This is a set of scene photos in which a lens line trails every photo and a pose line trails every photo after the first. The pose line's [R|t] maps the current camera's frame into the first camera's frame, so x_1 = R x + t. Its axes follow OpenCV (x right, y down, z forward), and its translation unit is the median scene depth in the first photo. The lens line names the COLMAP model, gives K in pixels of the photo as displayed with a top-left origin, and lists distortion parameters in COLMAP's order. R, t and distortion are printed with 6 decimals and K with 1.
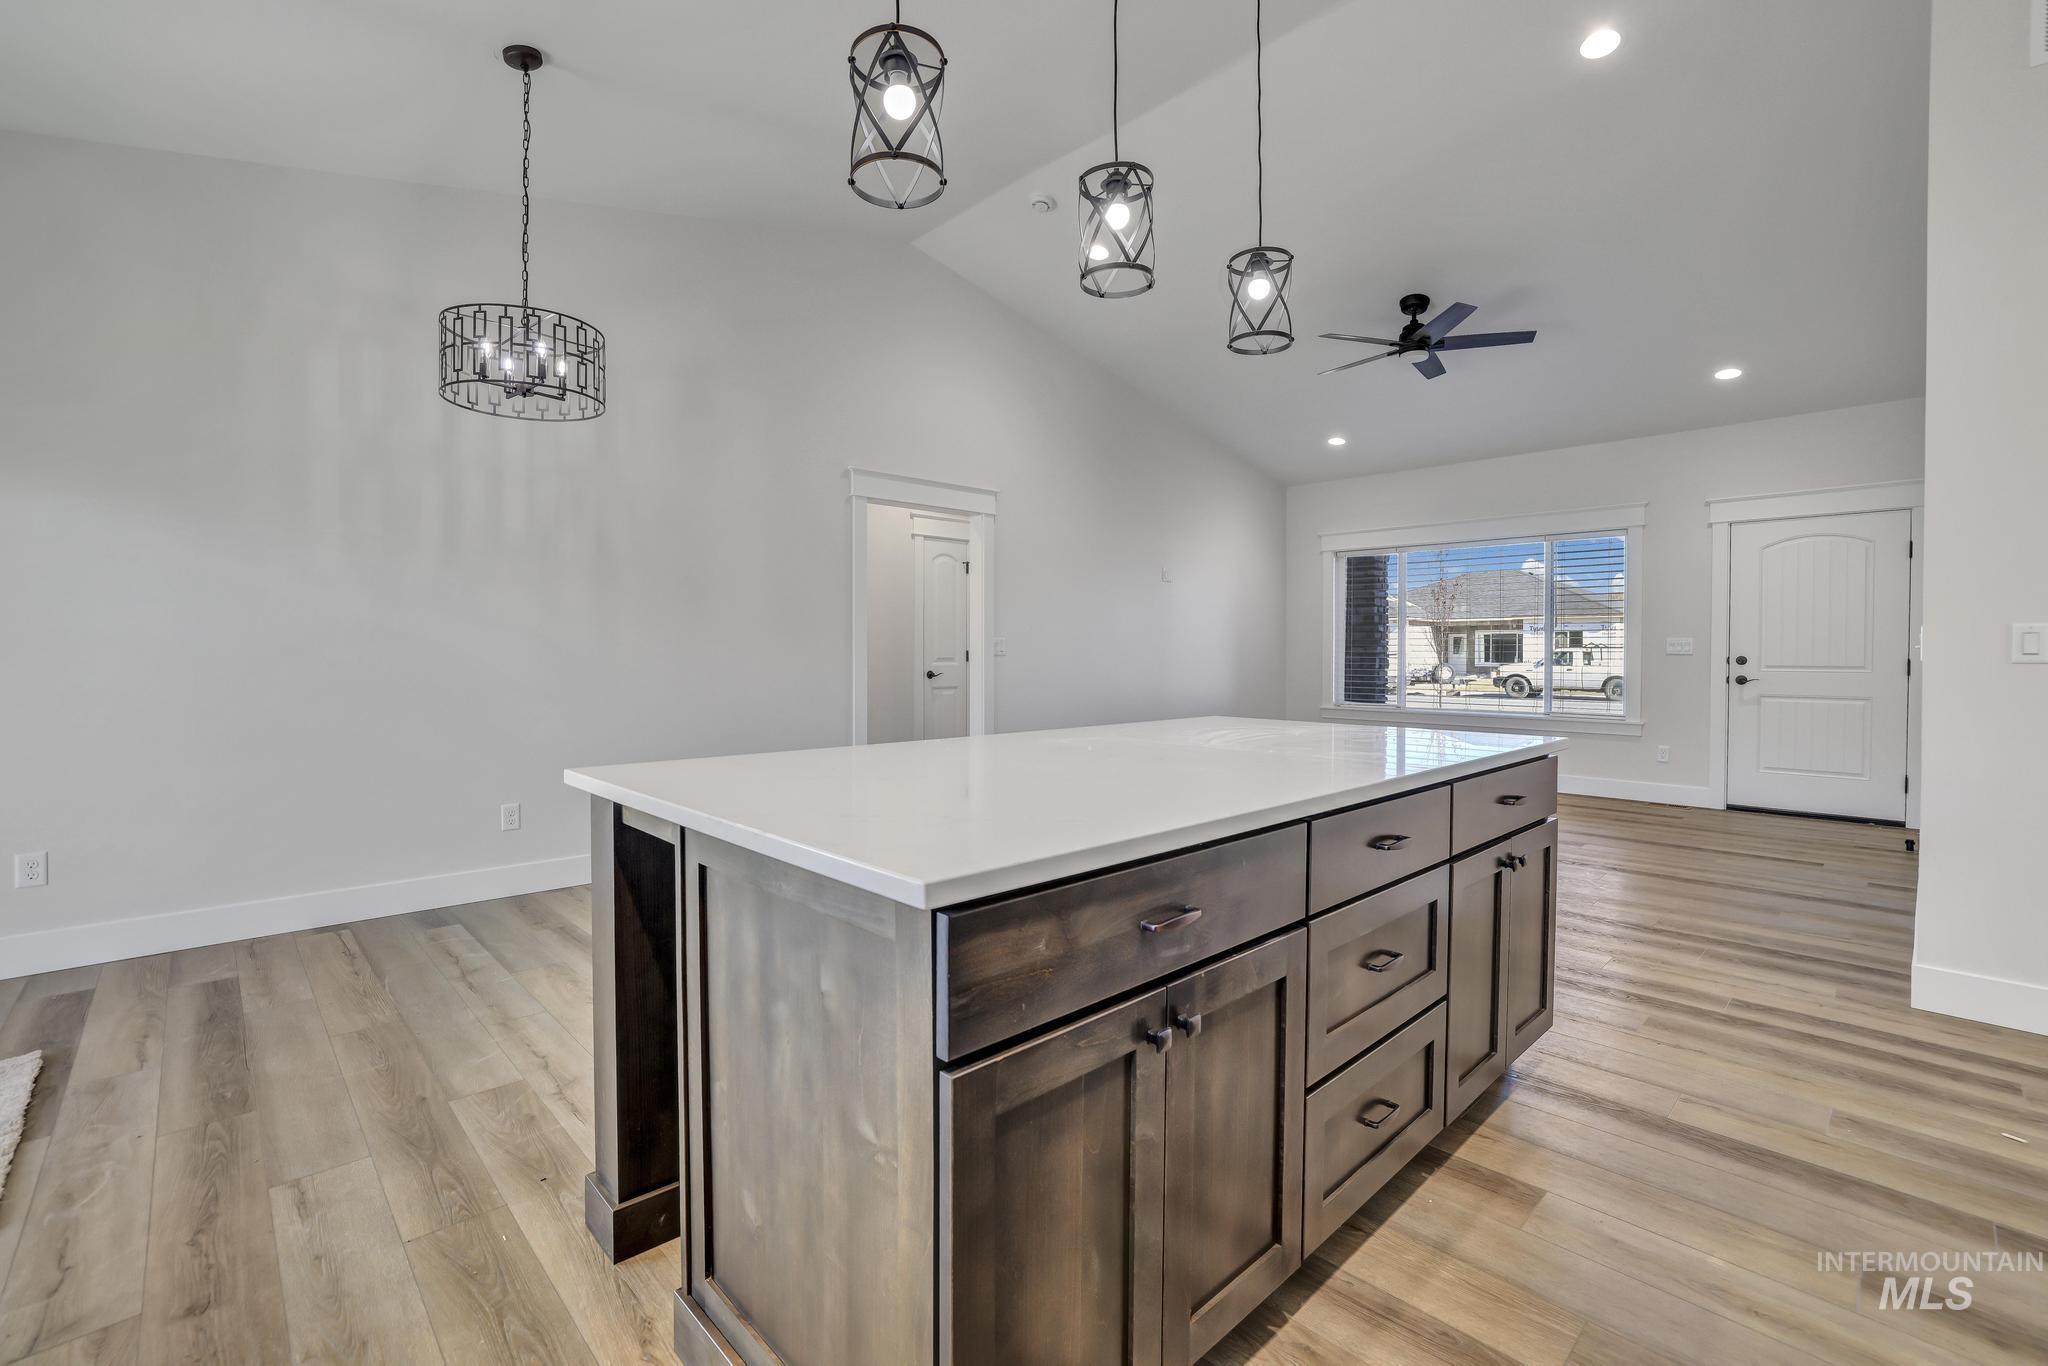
lens RADIAL K [[909.9, 0, 1026.8], [0, 909.9, 664.7], [0, 0, 1]] dist [-0.034160, 0.008117]
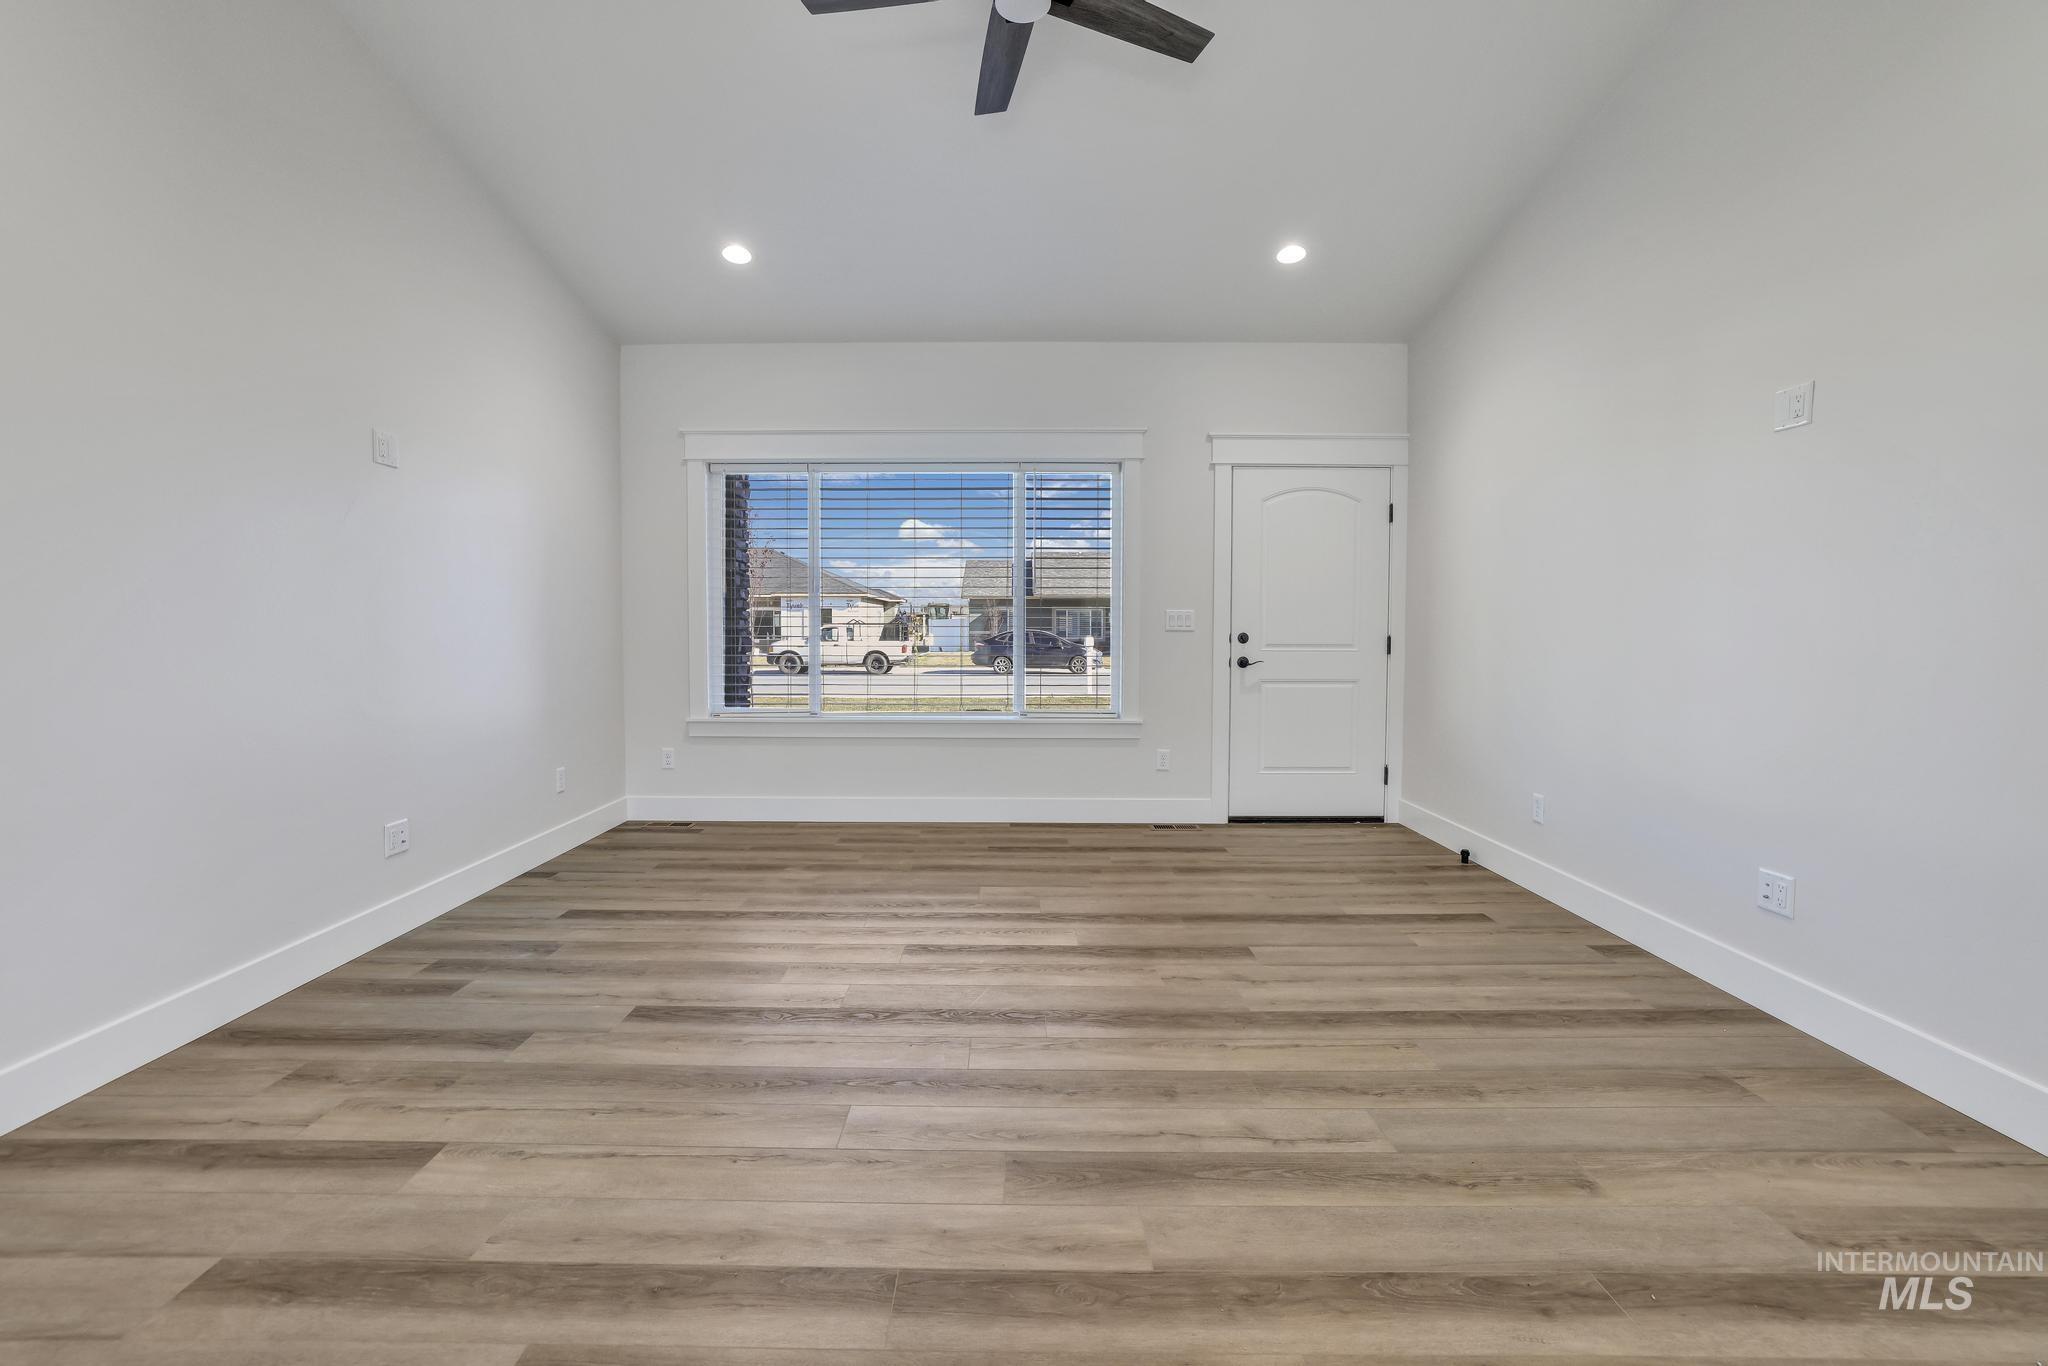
lens RADIAL K [[909.9, 0, 1011.5], [0, 909.9, 658.9], [0, 0, 1]] dist [-0.034160, 0.008117]
pose [[0.709847, -0.022678, 0.703991, 0.060183], [0.008996, 0.999692, 0.023133, -0.005417], [-0.704299, -0.010088, 0.709832, 0.465637]]
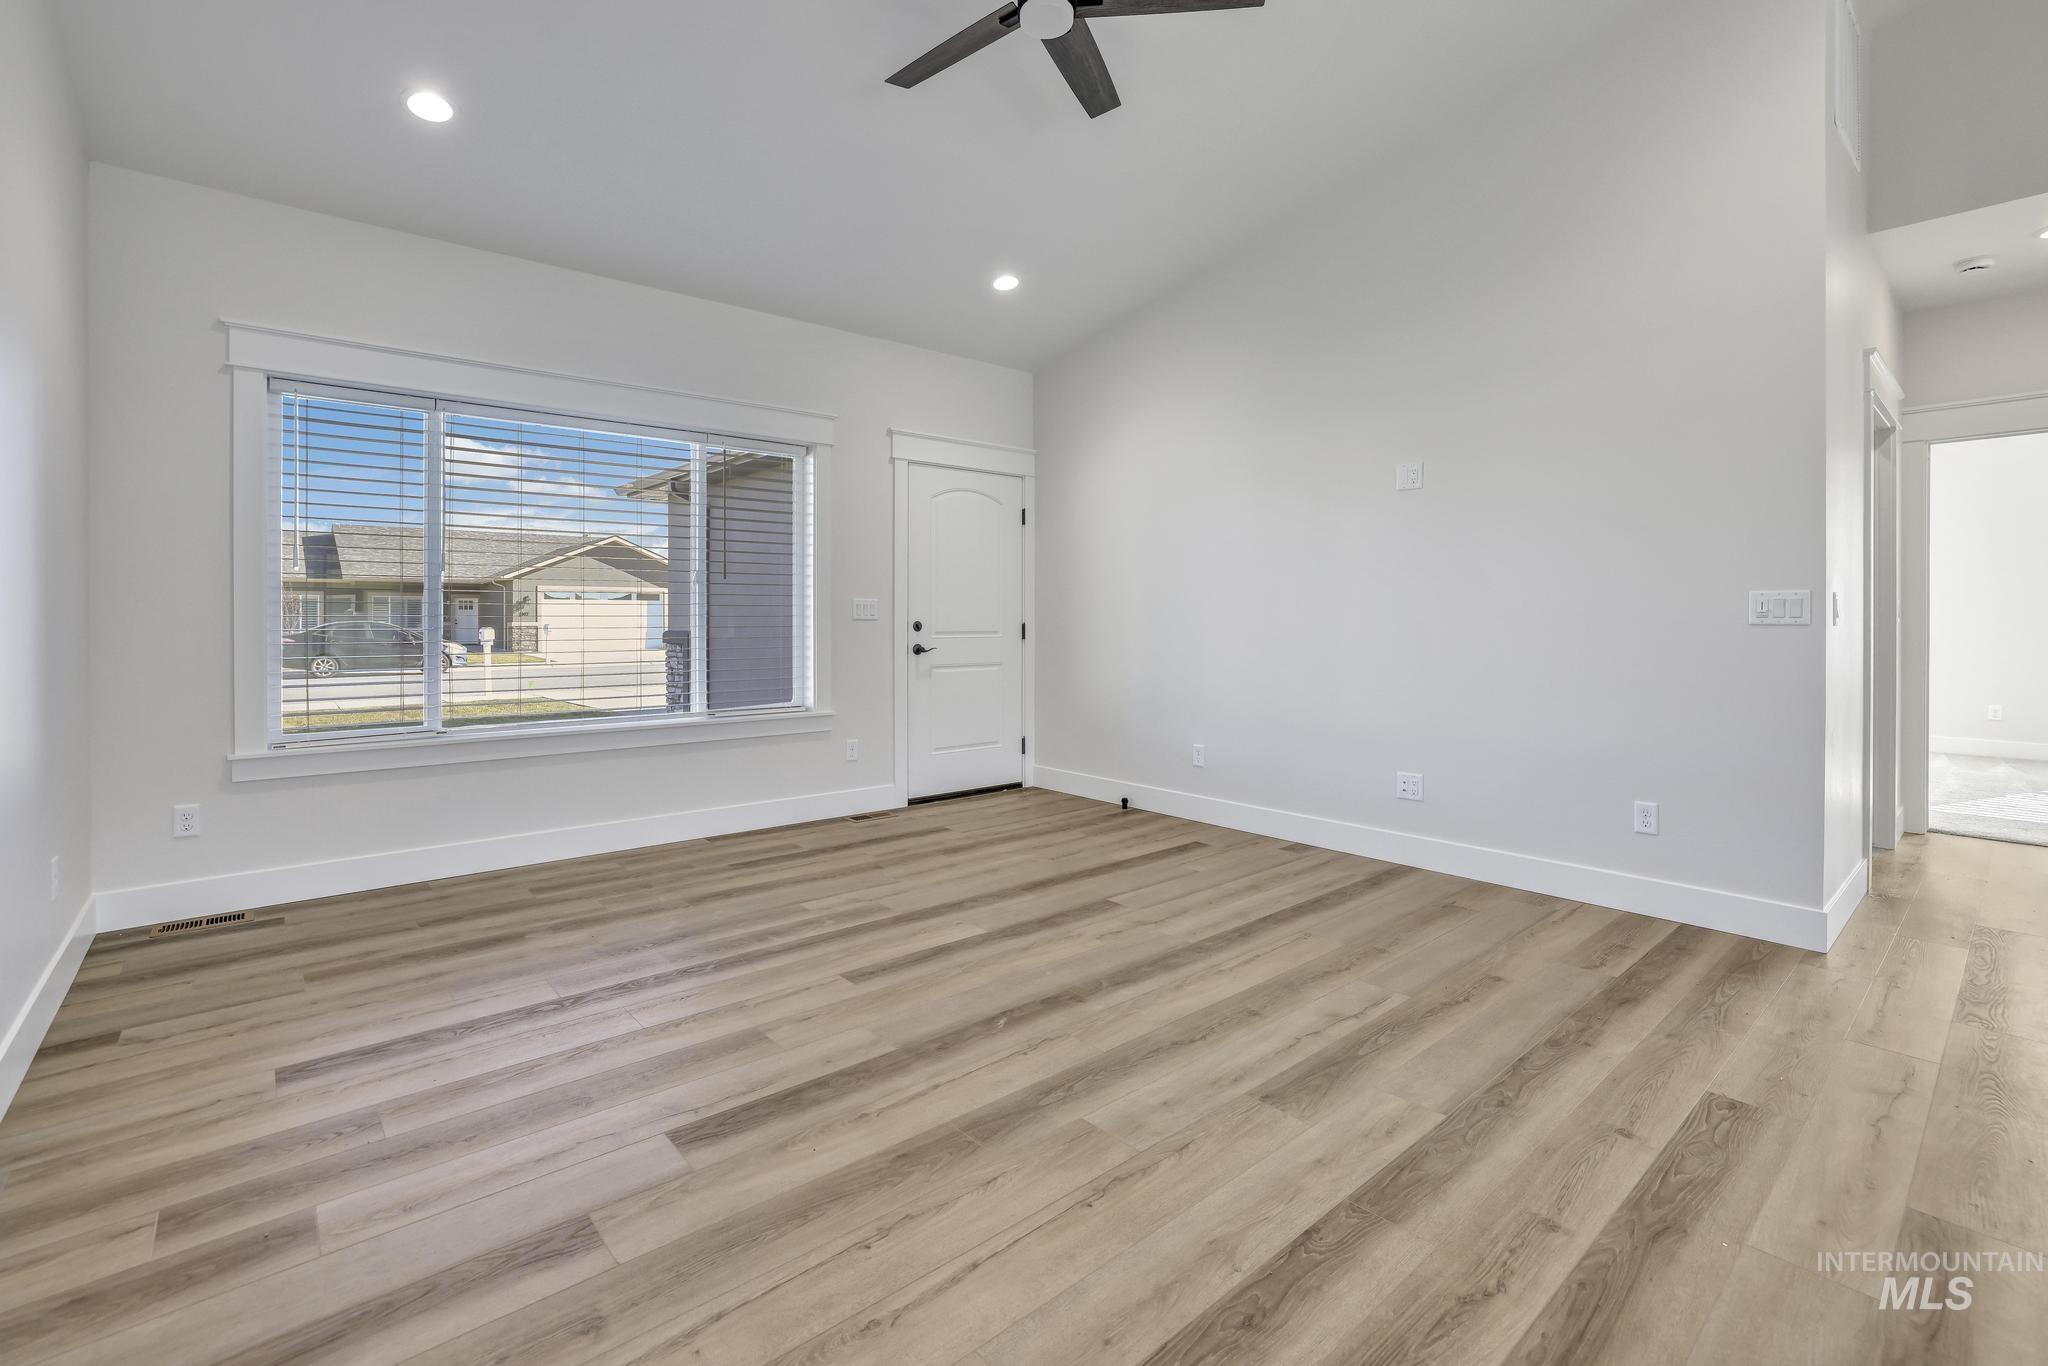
lens RADIAL K [[909.9, 0, 1053.2], [0, 909.9, 610.7], [0, 0, 1]] dist [-0.034160, 0.008117]
pose [[0.061127, 0.008118, 0.998097, -0.042170], [0.015787, 0.999834, -0.009099, -0.007855], [-0.998005, 0.016313, 0.060988, 0.675923]]
